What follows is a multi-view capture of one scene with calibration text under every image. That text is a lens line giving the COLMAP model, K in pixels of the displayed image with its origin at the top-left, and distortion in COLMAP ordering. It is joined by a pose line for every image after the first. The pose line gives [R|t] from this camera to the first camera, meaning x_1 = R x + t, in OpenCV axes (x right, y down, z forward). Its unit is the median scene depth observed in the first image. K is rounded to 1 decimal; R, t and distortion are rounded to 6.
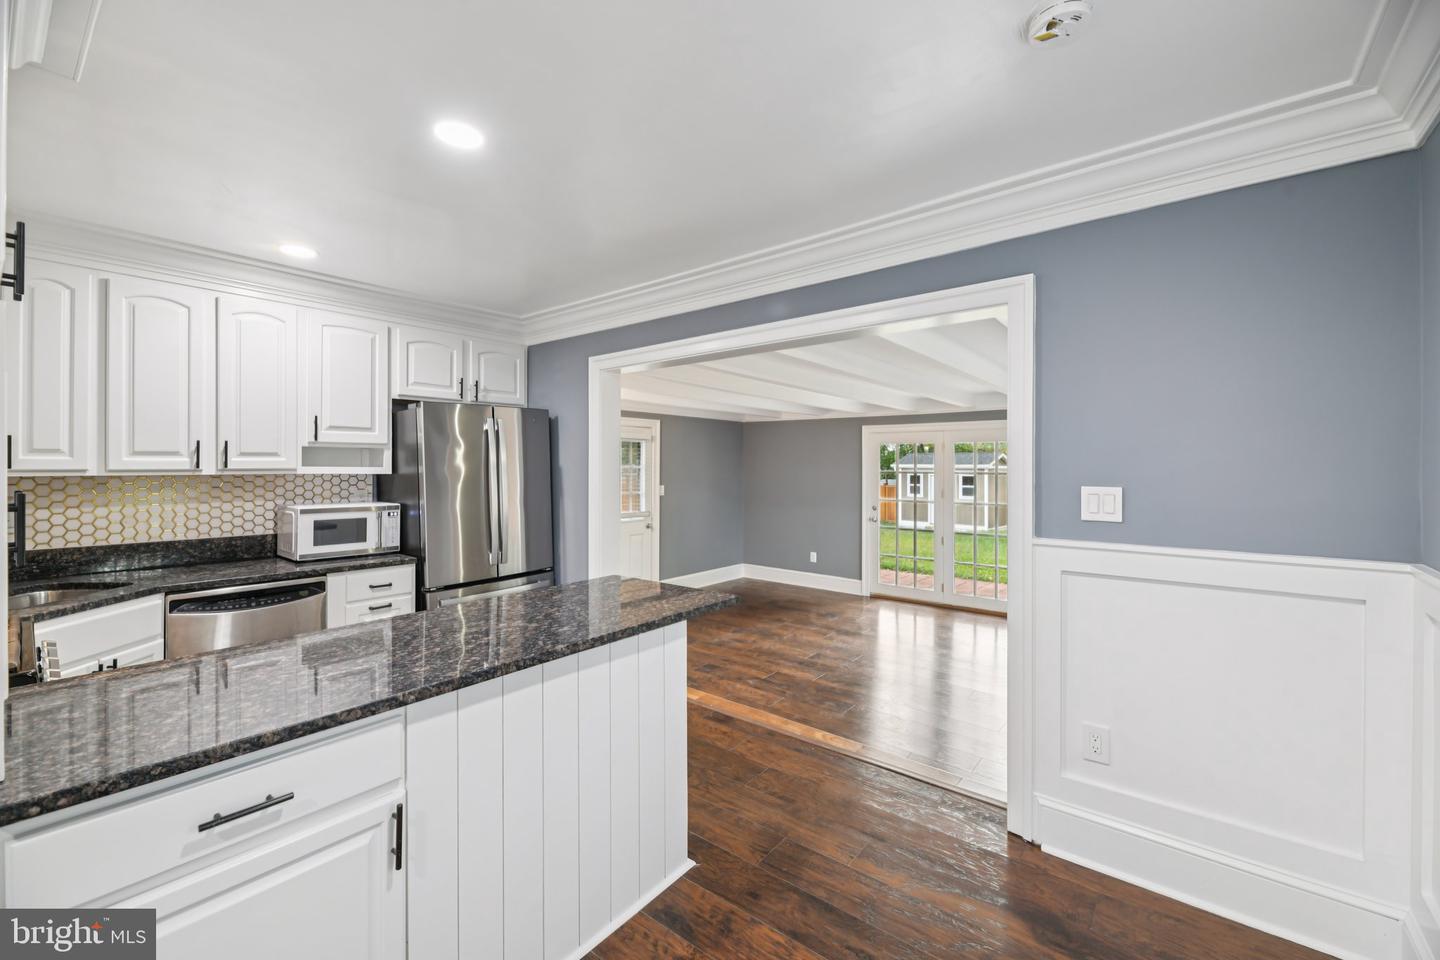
lens RADIAL K [[593.9, 0, 719.8], [0, 593.9, 464.4], [0, 0, 1]] dist [0.000065, -0.000005]
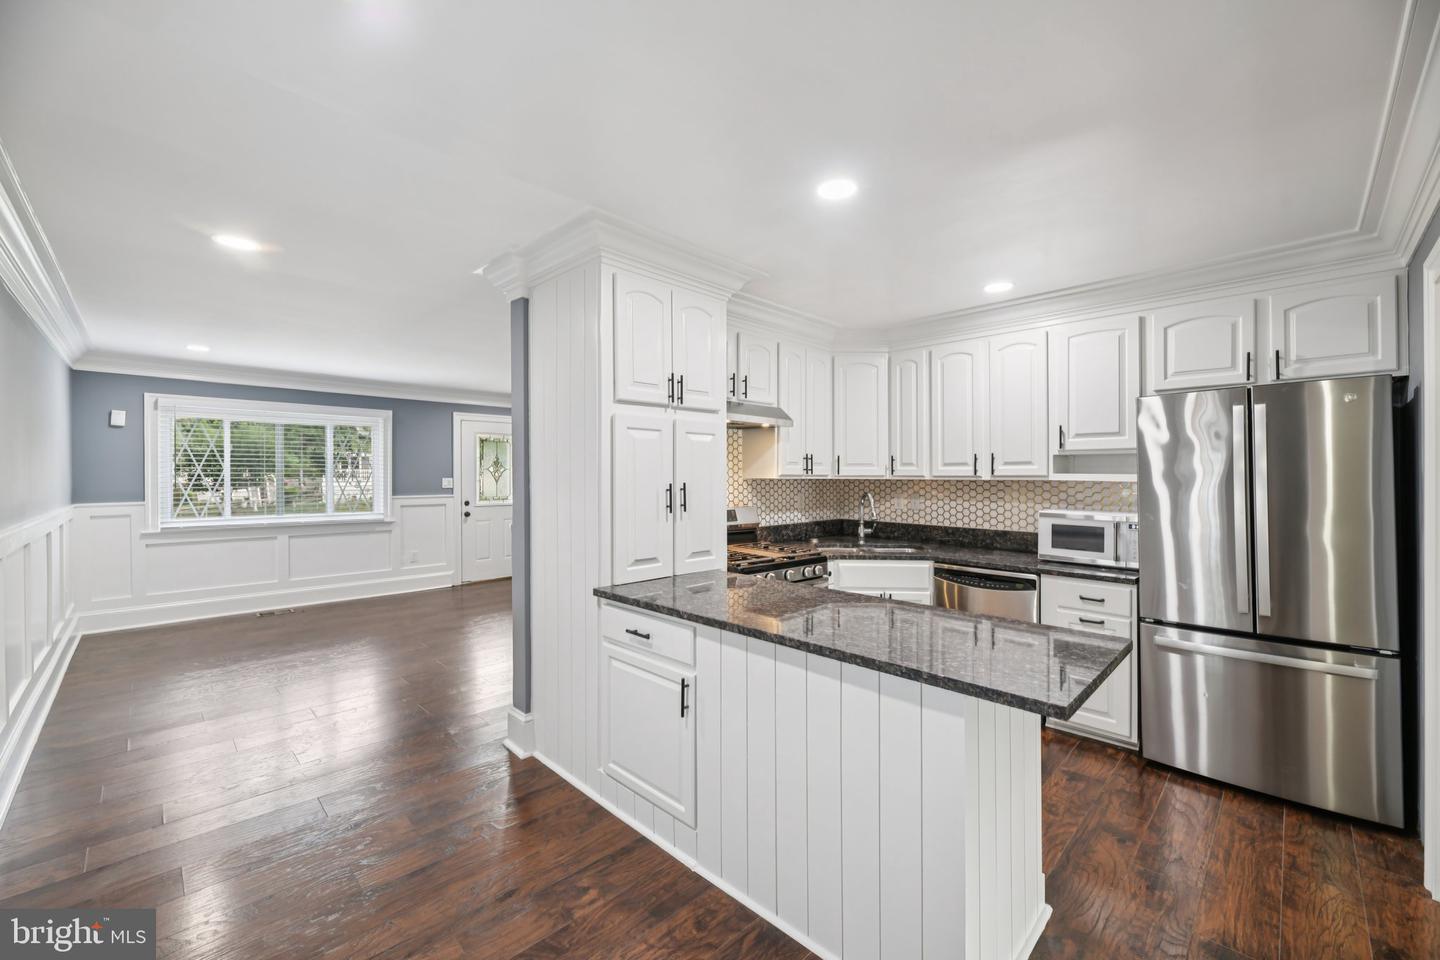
lens RADIAL K [[579.0, 0, 720.0], [0, 579.0, 480.0], [0, 0, 1]] dist [-0.000519, -0.000101]
pose [[-0.113961, 0.008771, -0.993447, 0.427575], [0.002179, 0.999961, 0.008579, 0.005033], [0.993483, -0.001187, -0.113975, 0.532711]]
